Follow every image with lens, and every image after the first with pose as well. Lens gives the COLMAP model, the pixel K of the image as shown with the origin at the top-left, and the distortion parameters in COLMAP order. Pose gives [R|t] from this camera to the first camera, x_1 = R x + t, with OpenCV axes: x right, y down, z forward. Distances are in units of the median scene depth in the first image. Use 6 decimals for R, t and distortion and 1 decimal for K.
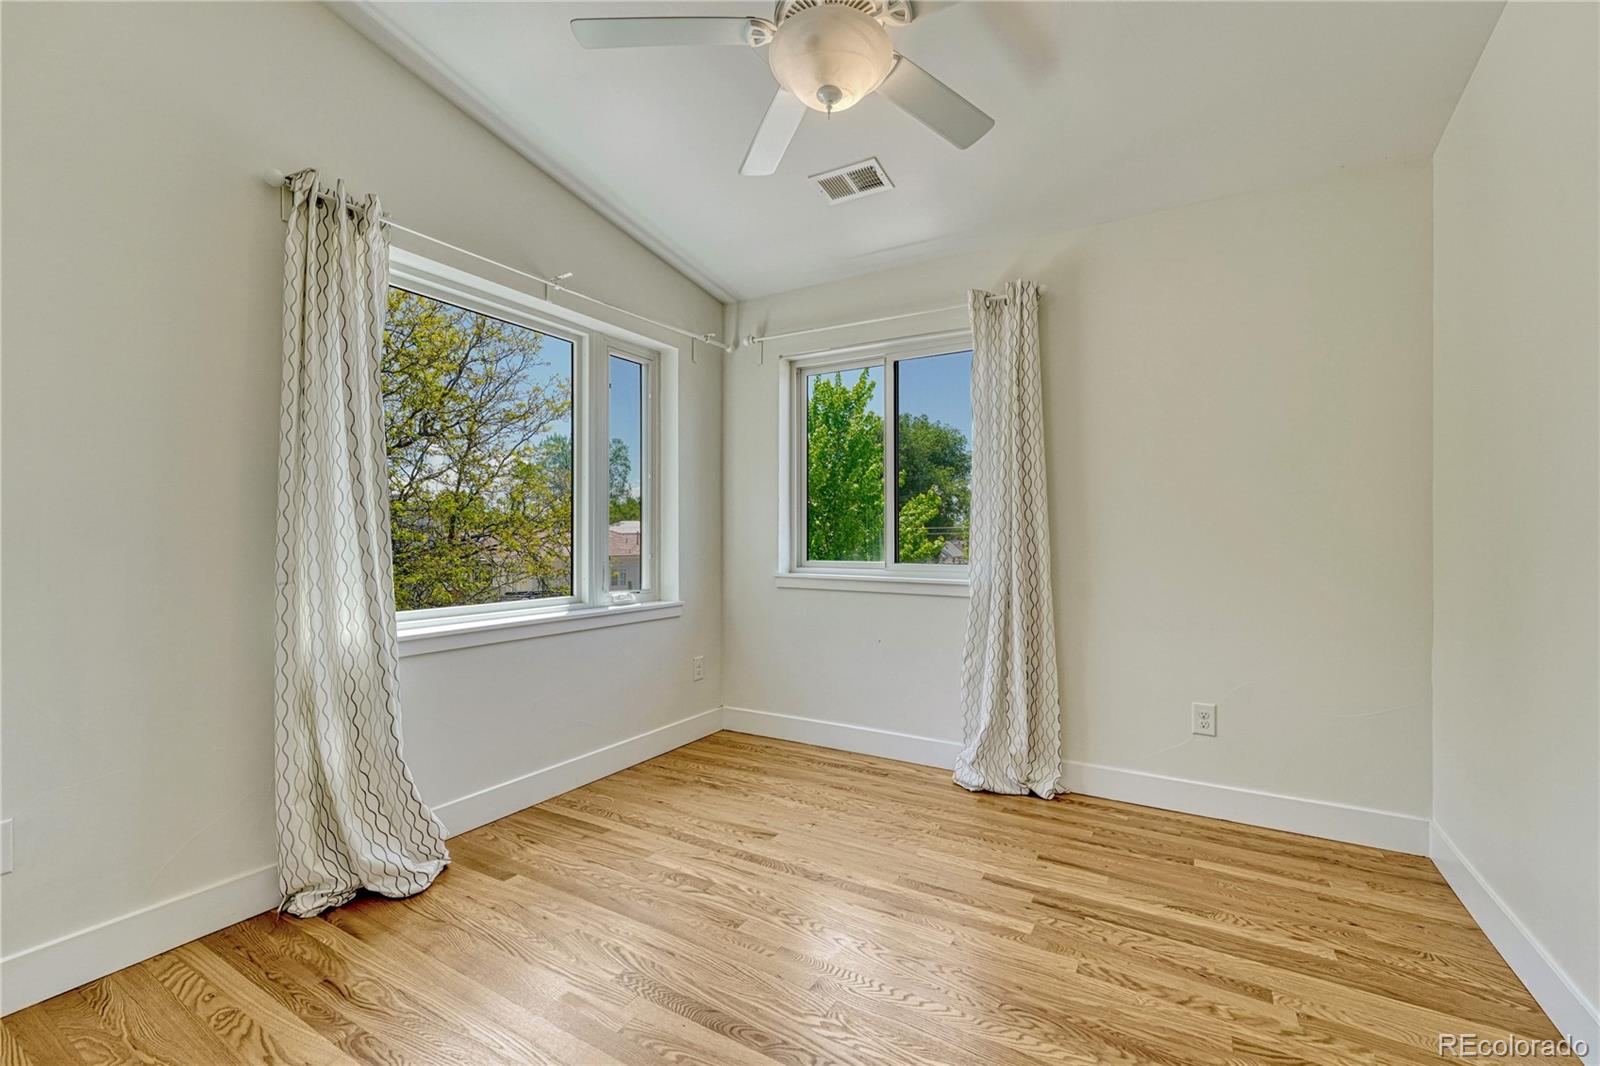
lens RADIAL K [[661.5, 0, 809.1], [0, 661.5, 537.2], [0, 0, 1]] dist [-0.016274, 0.003728]
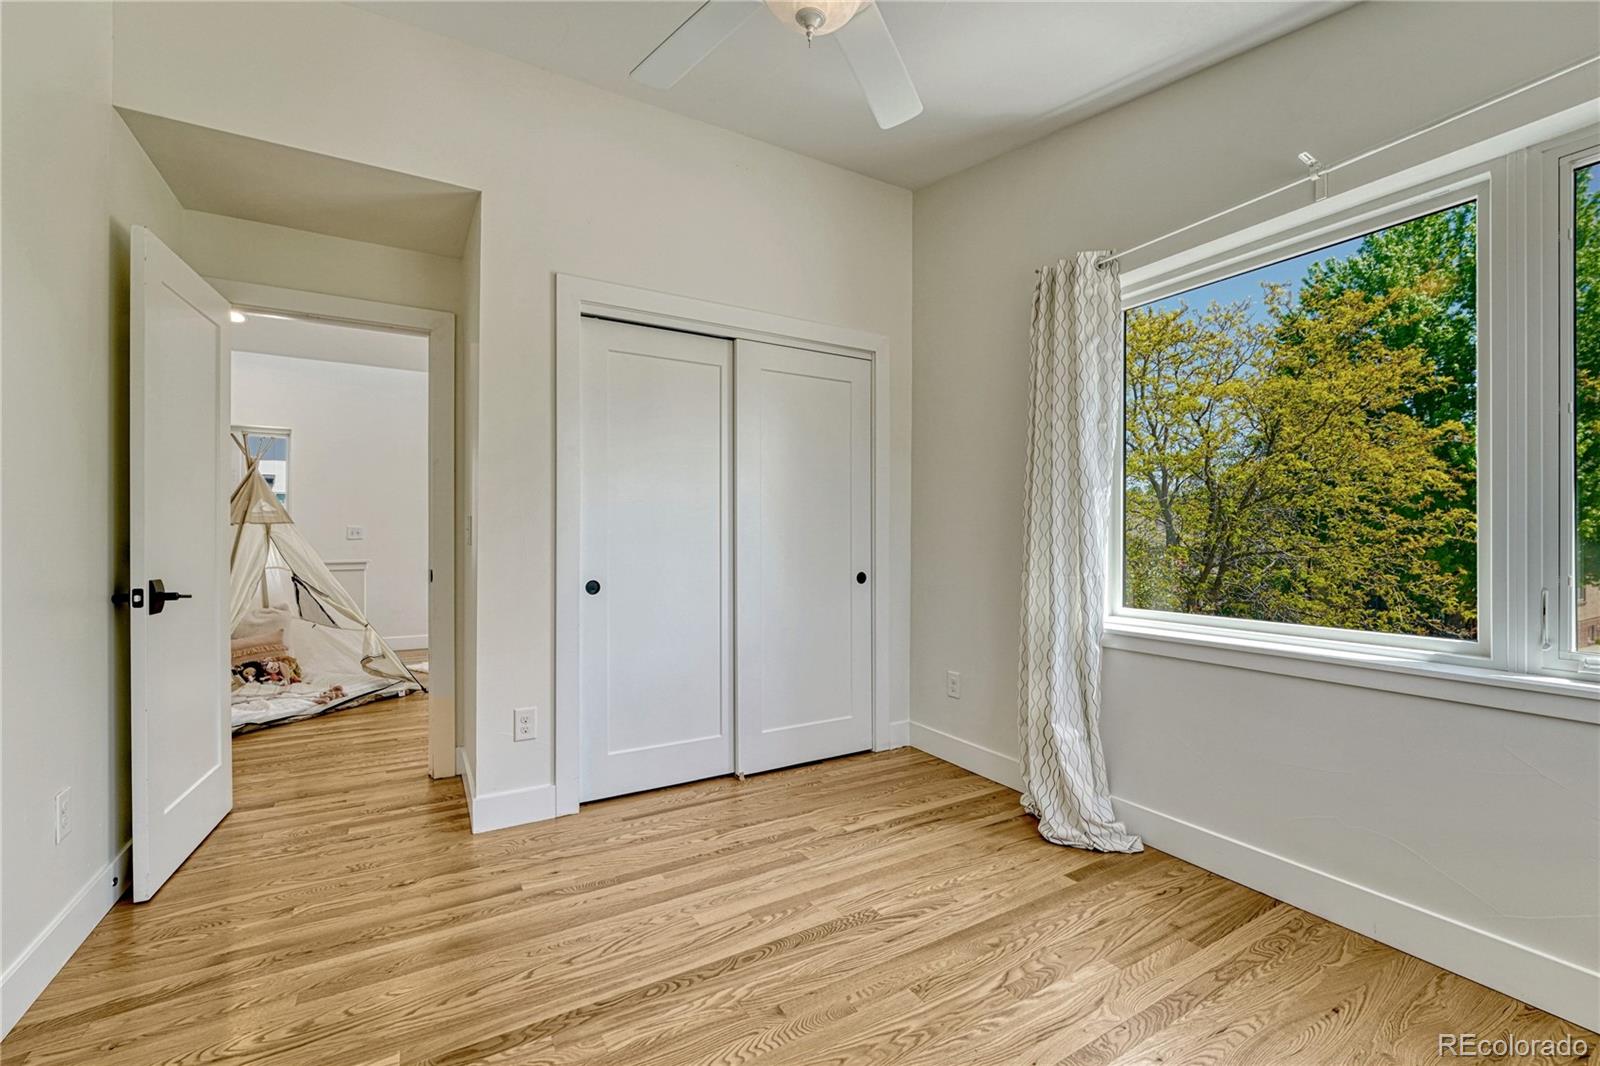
lens RADIAL K [[661.5, 0, 794.7], [0, 661.5, 534.6], [0, 0, 1]] dist [-0.016274, 0.003728]
pose [[-0.491756, -0.002440, -0.870729, 0.712412], [0.001967, 0.999990, -0.003914, -0.005184], [0.870731, -0.003637, -0.491747, 1.275824]]
